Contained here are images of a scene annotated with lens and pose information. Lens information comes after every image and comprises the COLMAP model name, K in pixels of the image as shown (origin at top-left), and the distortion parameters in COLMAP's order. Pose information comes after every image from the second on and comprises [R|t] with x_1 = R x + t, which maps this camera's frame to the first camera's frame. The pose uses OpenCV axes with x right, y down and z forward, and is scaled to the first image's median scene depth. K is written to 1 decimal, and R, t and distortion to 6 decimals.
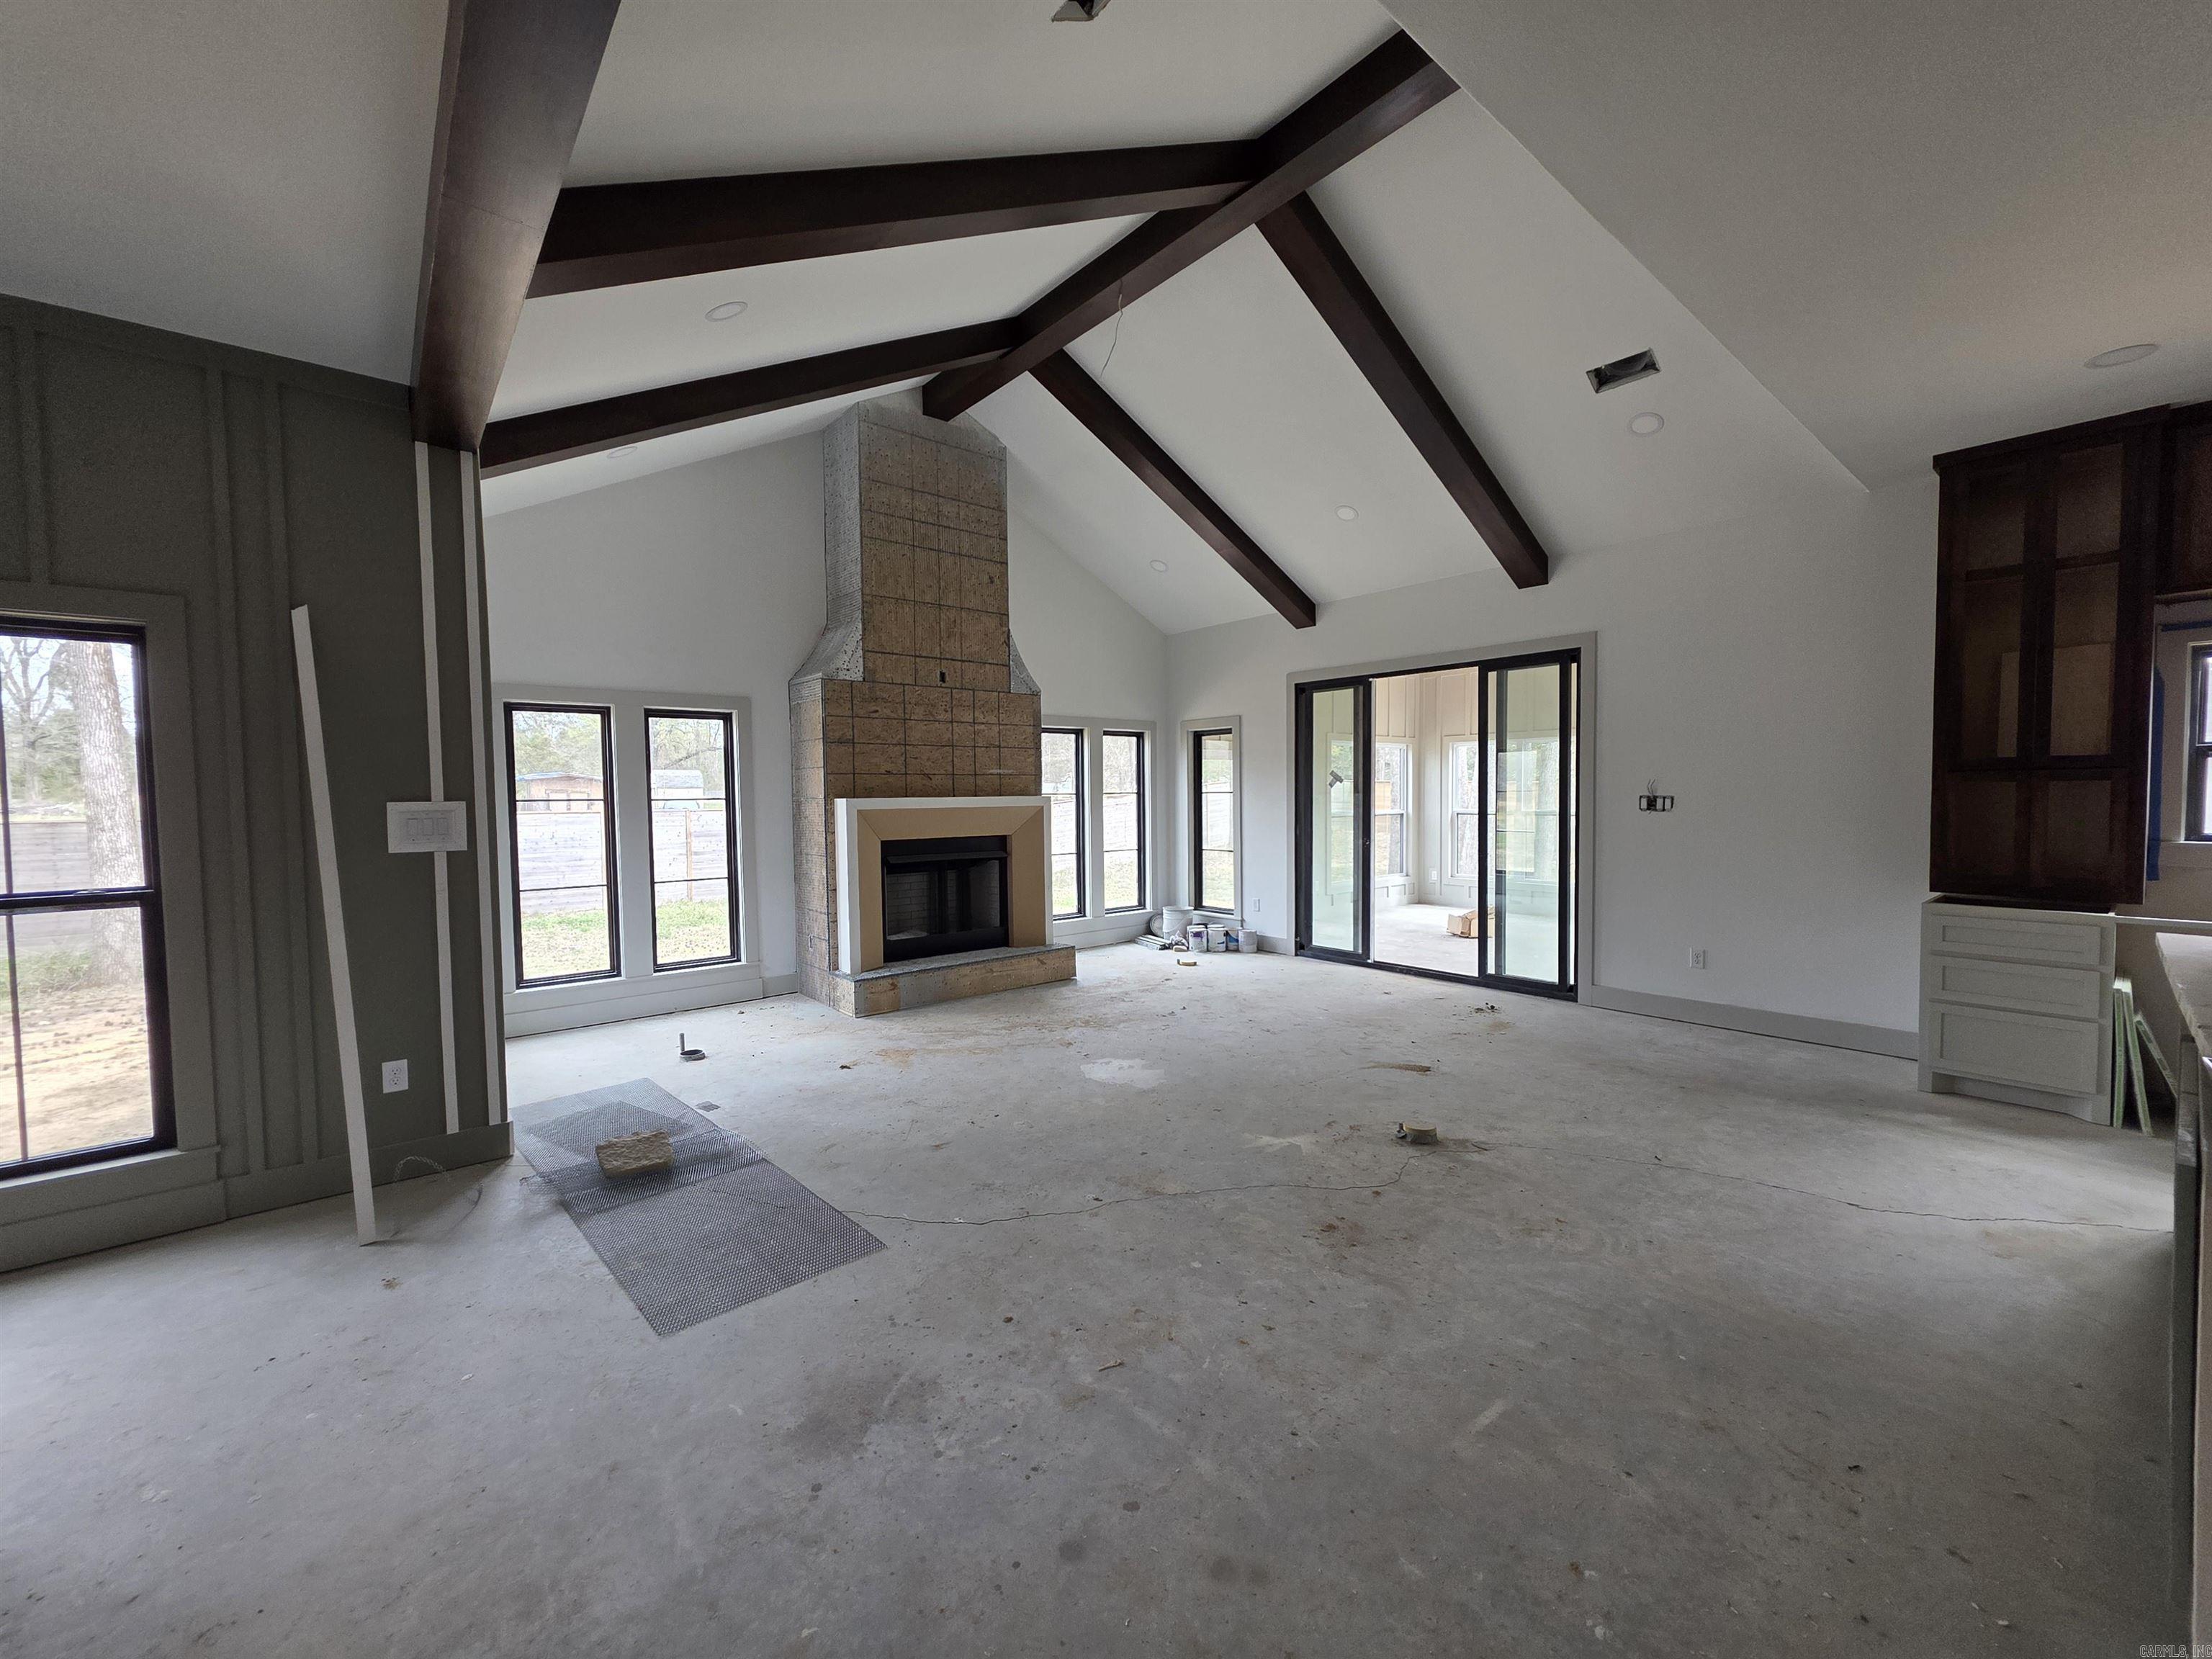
lens RADIAL K [[884.4, 0, 1107.2], [0, 884.4, 828.6], [0, 0, 1]] dist [0.001649, -0.000046]
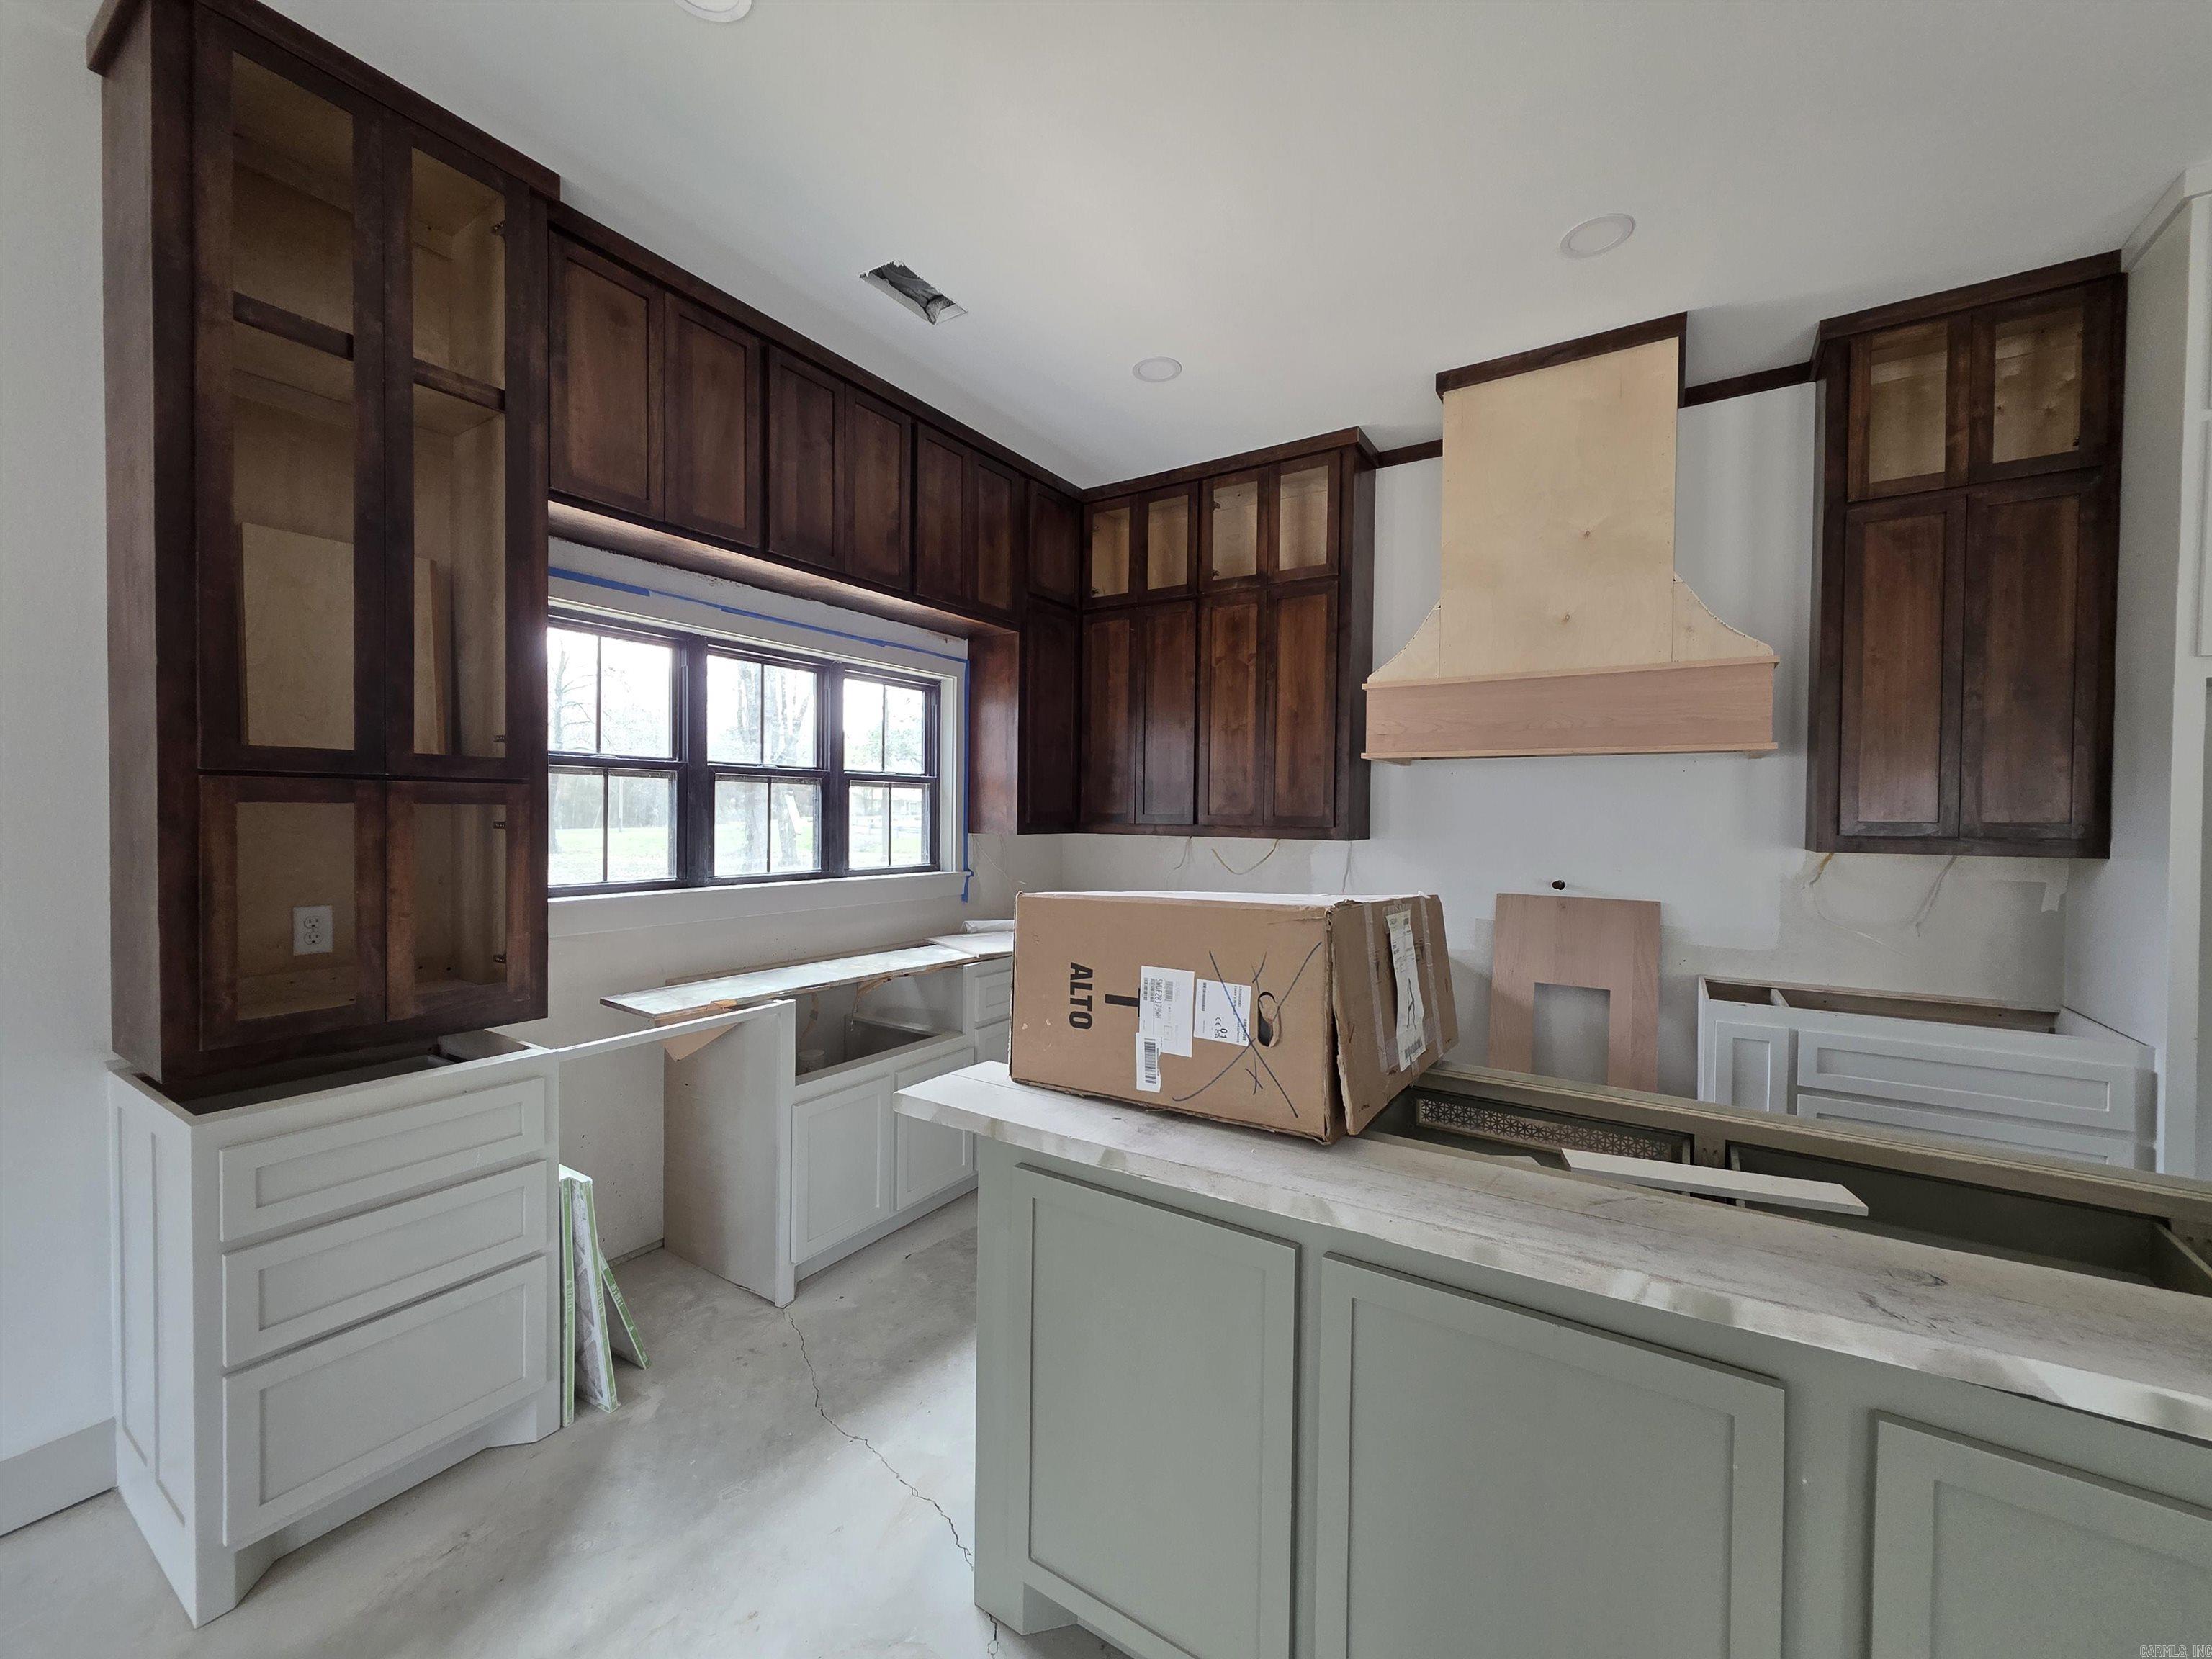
lens RADIAL K [[884.4, 0, 1107.2], [0, 884.4, 828.6], [0, 0, 1]] dist [0.001649, -0.000046]
pose [[-0.292602, -0.008605, 0.956196, 0.474159], [0.033521, 0.999253, 0.019250, -0.036813], [-0.955647, 0.037686, -0.292095, 0.770119]]
